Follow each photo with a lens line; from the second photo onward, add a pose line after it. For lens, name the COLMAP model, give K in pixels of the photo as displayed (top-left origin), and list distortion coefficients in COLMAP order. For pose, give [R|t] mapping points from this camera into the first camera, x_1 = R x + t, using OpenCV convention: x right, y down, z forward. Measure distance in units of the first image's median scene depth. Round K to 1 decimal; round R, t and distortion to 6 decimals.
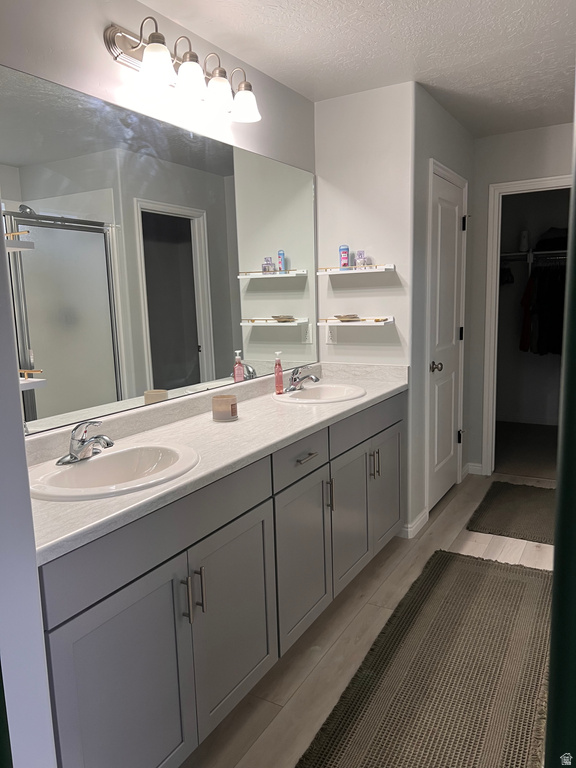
lens RADIAL K [[576.3, 0, 288.0], [0, 576.3, 384.0], [0, 0, 1]] dist [0.064566, -0.081792]
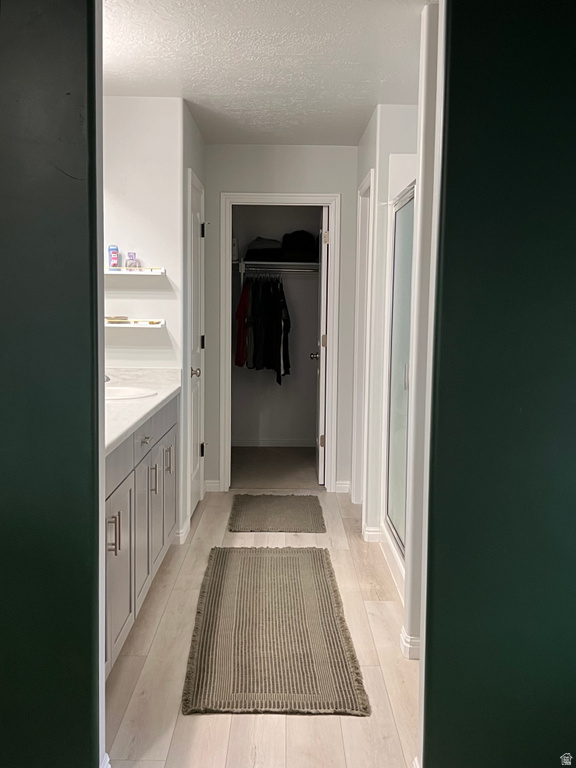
lens RADIAL K [[847.2, 0, 288.0], [0, 847.2, 384.0], [0, 0, 1]] dist [0.020892, 0.003808]
pose [[0.863337, -0.004776, 0.504605, -0.371853], [0.034495, 0.998175, -0.049571, 0.073992], [-0.503447, 0.060203, 0.861926, -0.364340]]
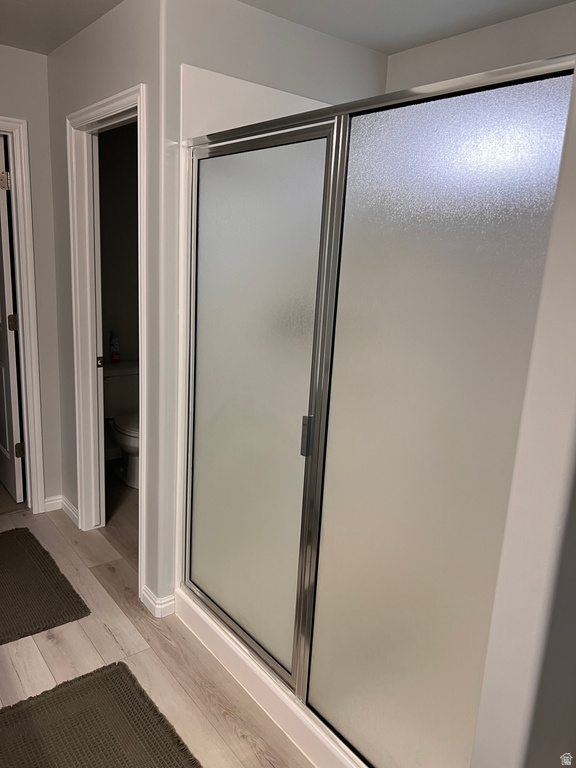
lens RADIAL K [[576.3, 0, 288.0], [0, 576.3, 384.0], [0, 0, 1]] dist [0.064566, -0.081792]
pose [[0.370724, -0.155396, 0.915650, -0.086045], [0.072432, 0.987738, 0.138305, -0.115850], [-0.925914, 0.015049, 0.377434, 0.427807]]
